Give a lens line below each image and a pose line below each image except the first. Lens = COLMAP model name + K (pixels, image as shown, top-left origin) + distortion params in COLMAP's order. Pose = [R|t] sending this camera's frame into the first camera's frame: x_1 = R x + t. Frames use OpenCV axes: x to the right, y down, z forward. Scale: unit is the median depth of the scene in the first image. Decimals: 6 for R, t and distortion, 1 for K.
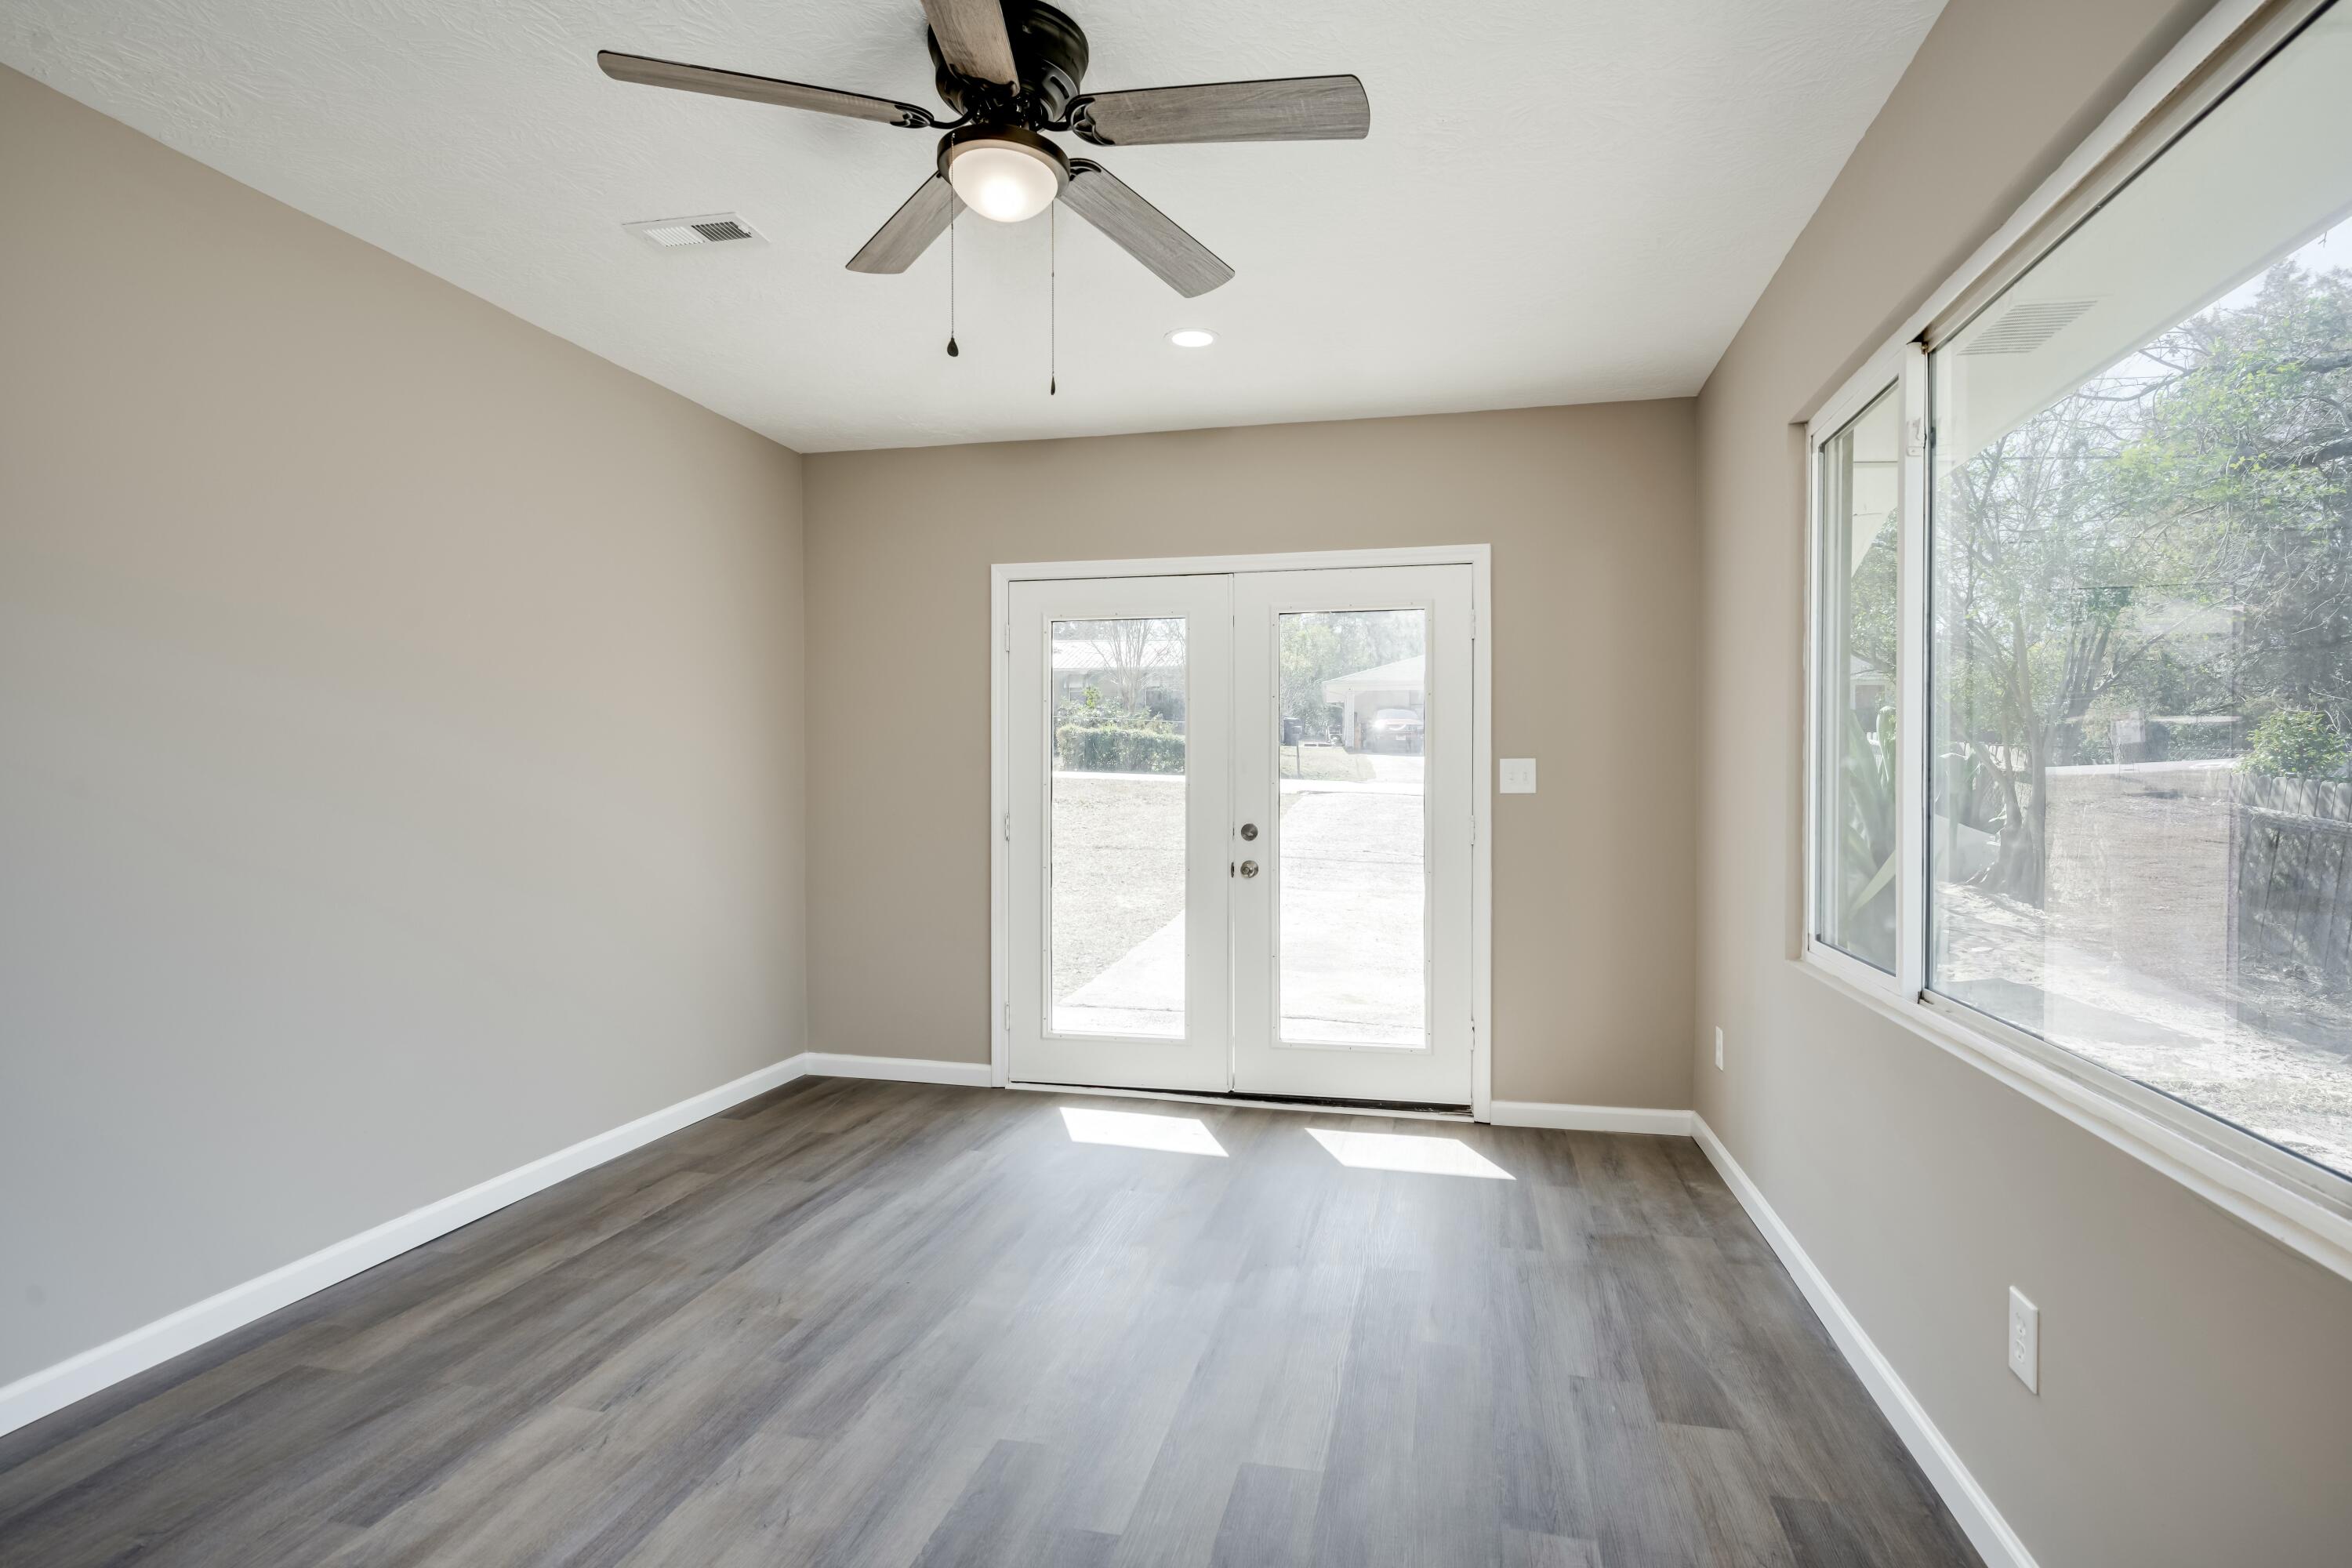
lens RADIAL K [[1180.3, 0, 1199.9], [0, 1180.3, 787.1], [0, 0, 1]] dist [-0.001340, -0.000687]
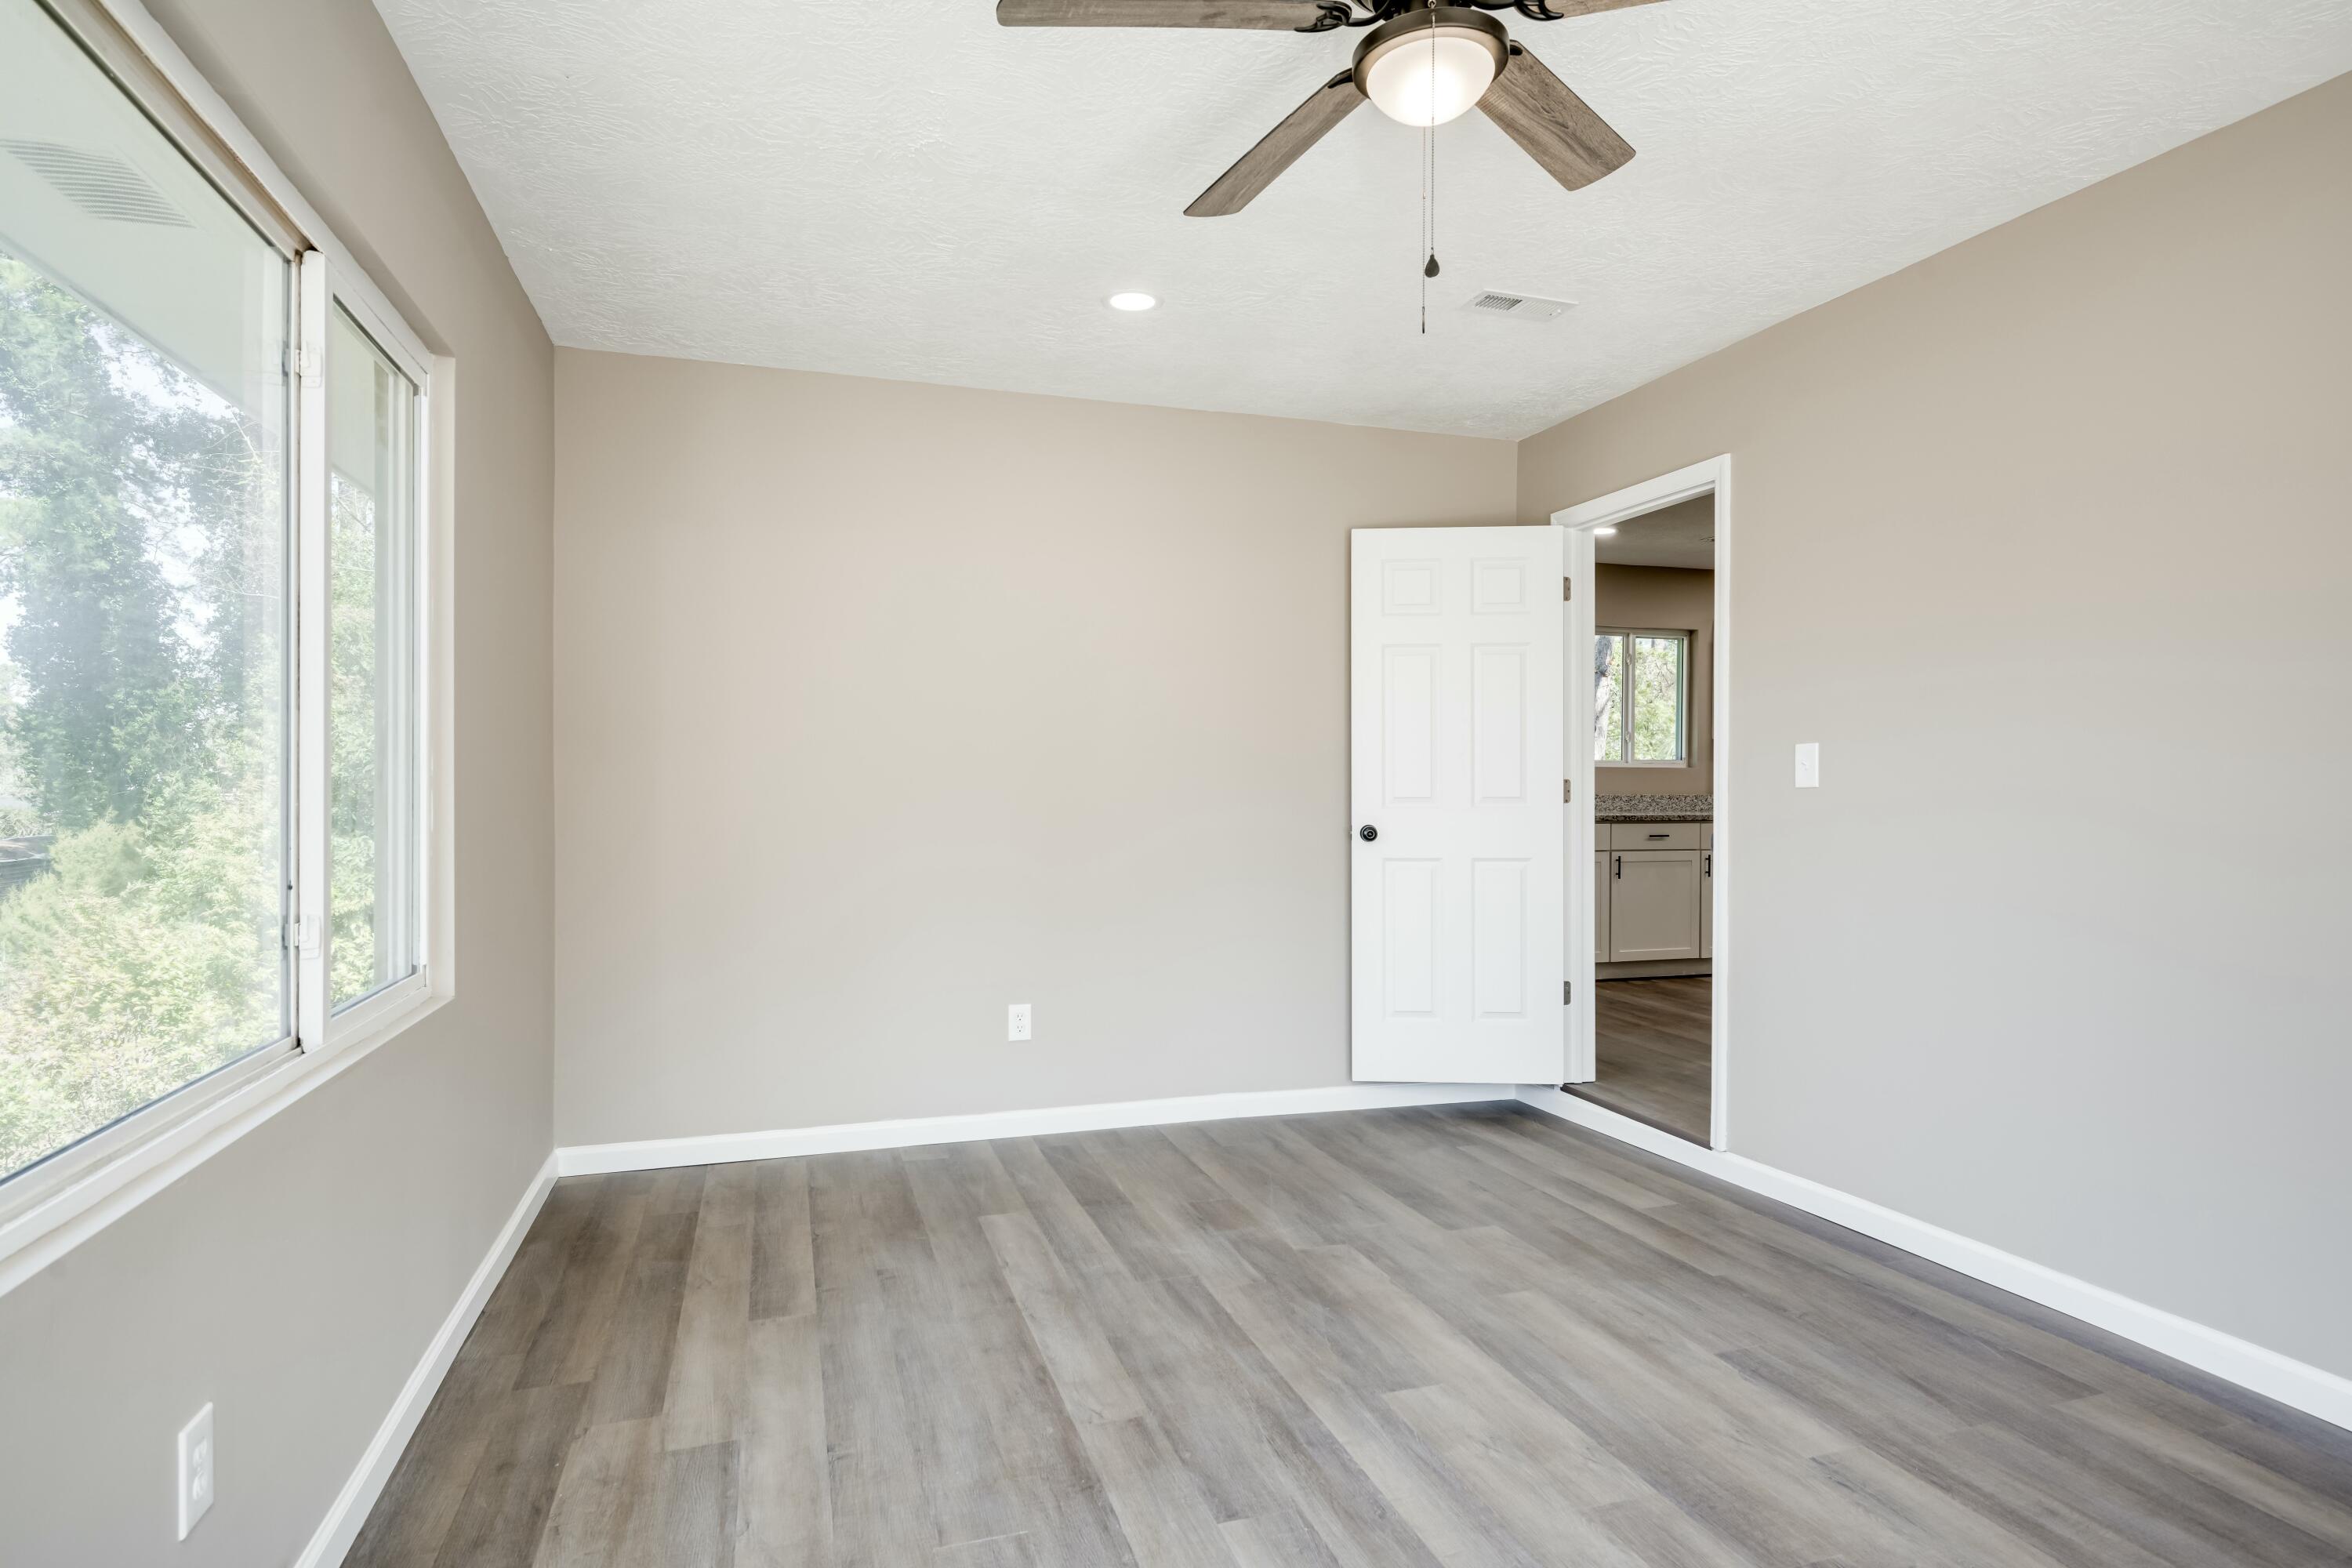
lens RADIAL K [[1233.8, 0, 1182.0], [0, 1233.8, 787.1], [0, 0, 1]] dist [0.003500, -0.001337]
pose [[-0.863727, 0.002981, -0.503951, 0.235973], [-0.004600, 0.999894, 0.013797, -0.006876], [0.503939, 0.014235, -0.863622, 0.906404]]
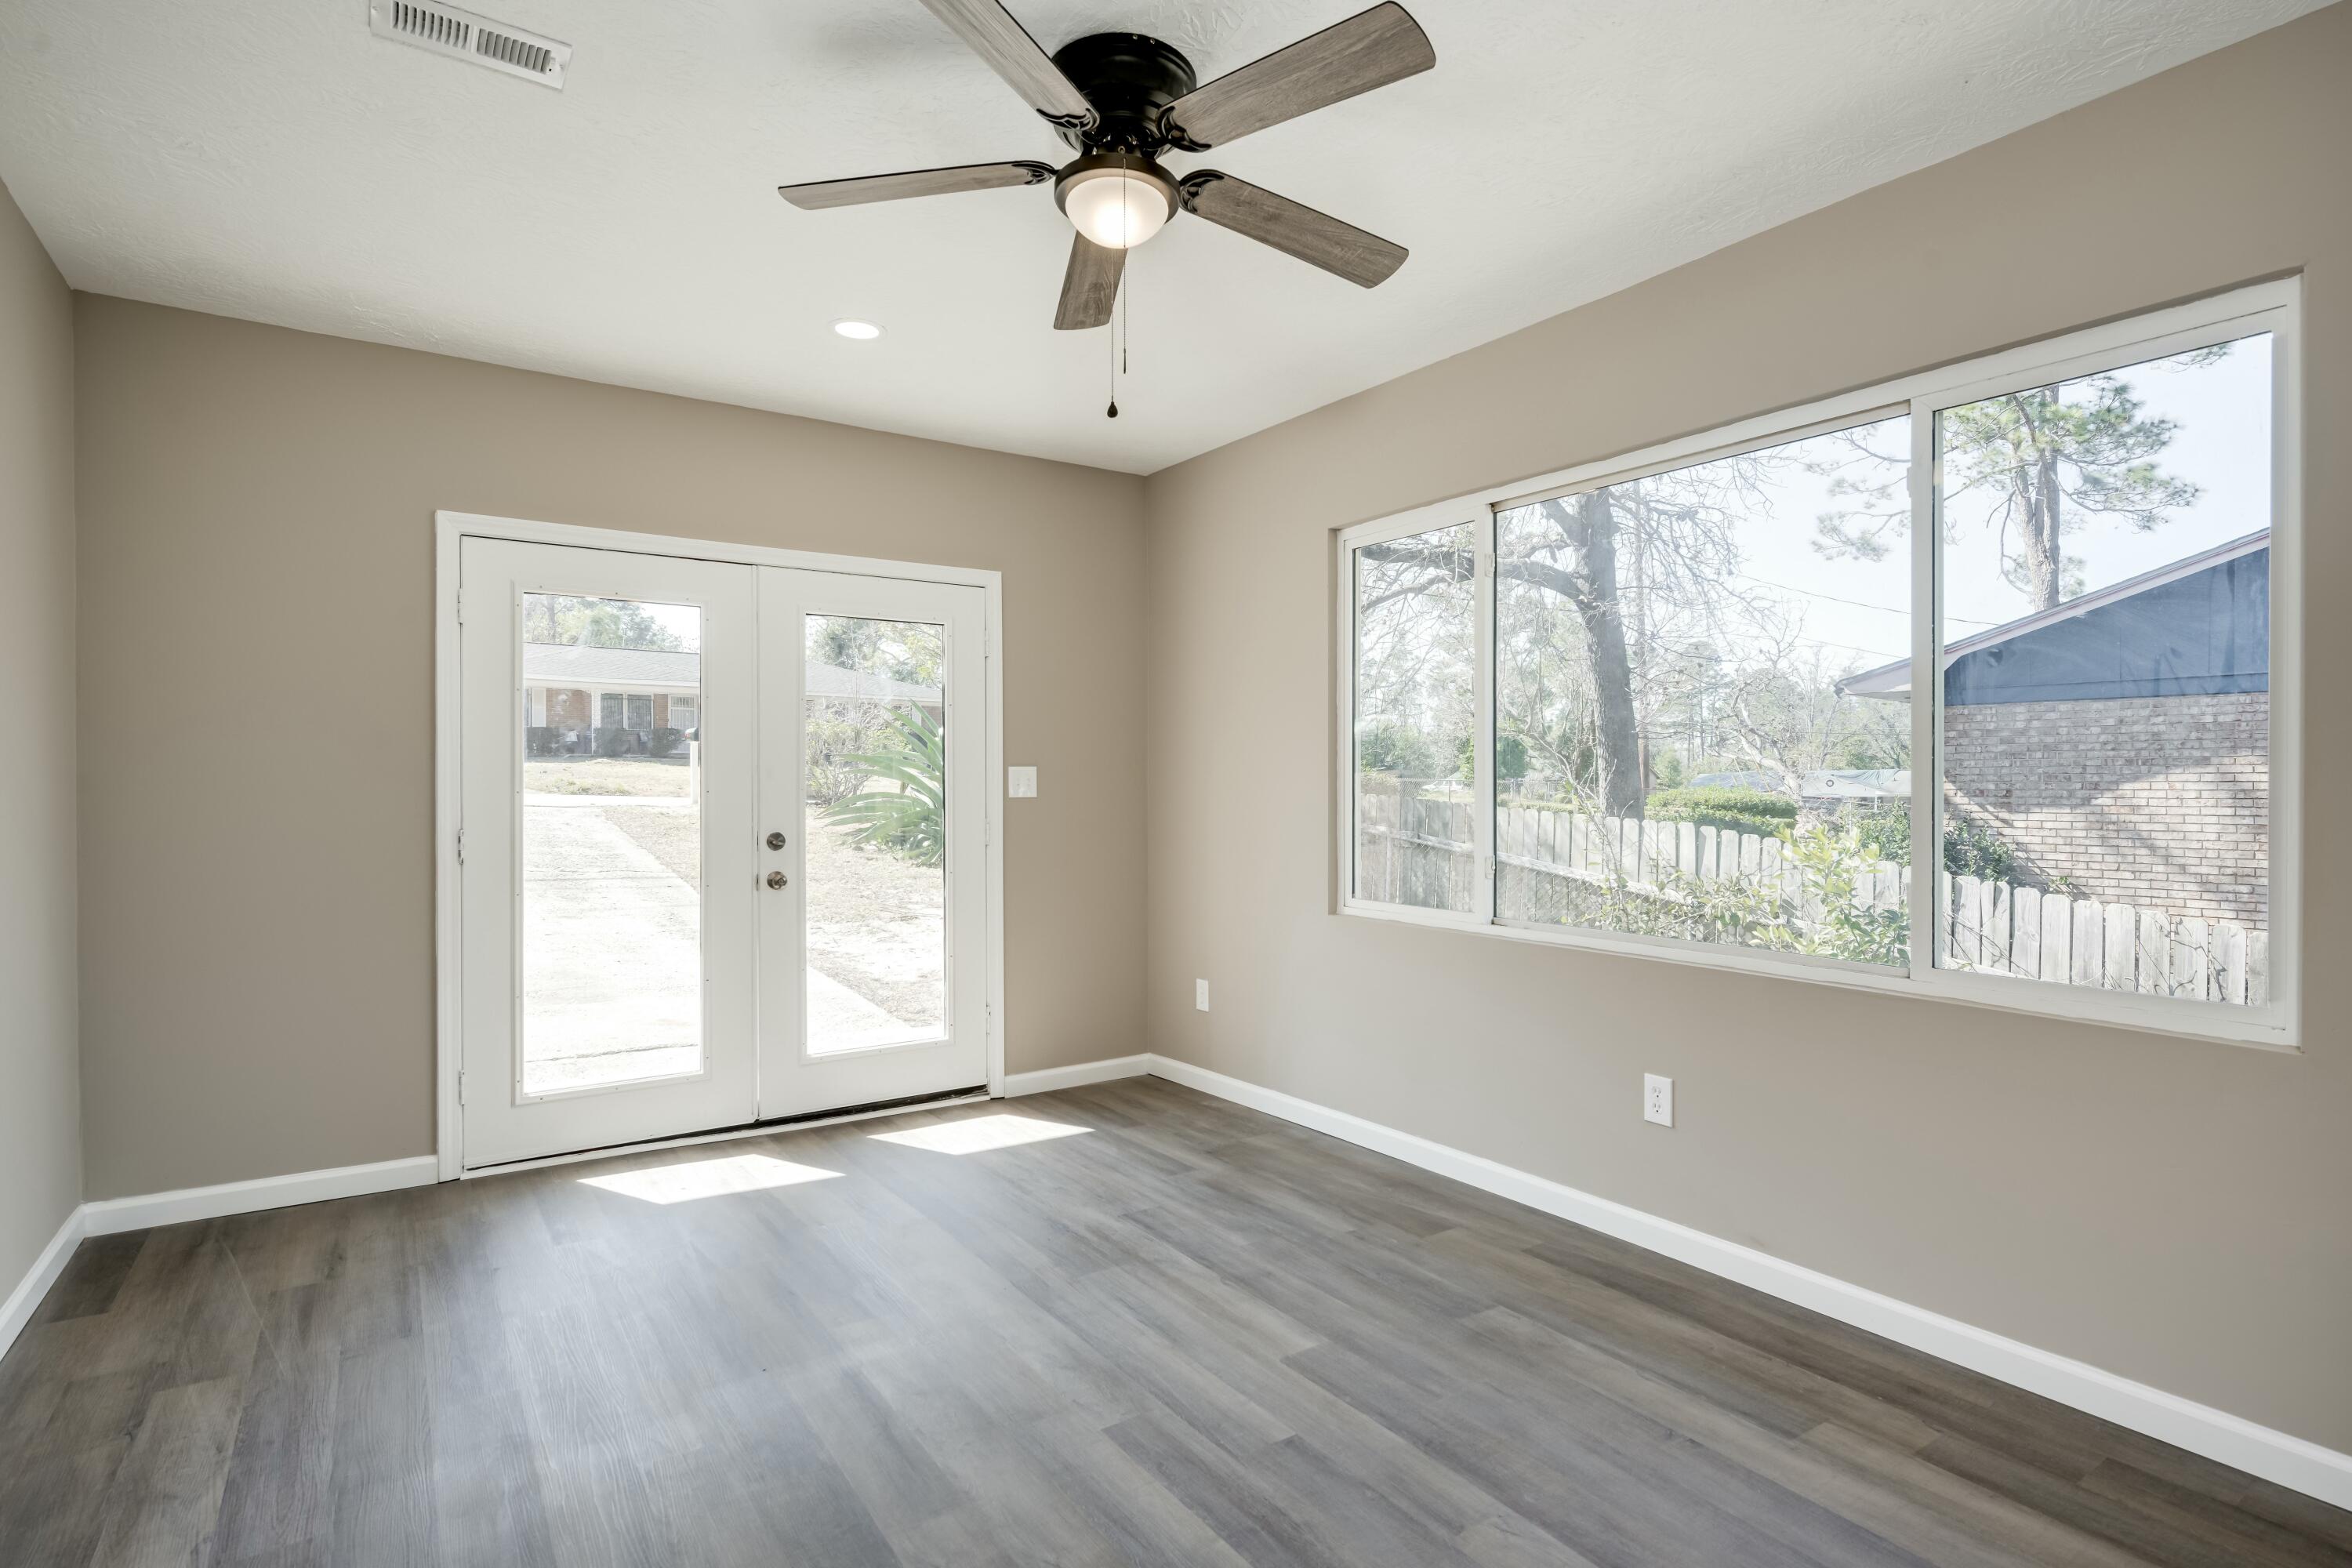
lens RADIAL K [[1180.3, 0, 1166.8], [0, 1180.3, 785.4], [0, 0, 1]] dist [-0.001340, -0.000687]
pose [[0.690198, -0.002115, 0.723617, -0.477833], [0.006952, 0.999969, -0.003708, -0.001273], [-0.723587, 0.007590, 0.690192, 0.135484]]
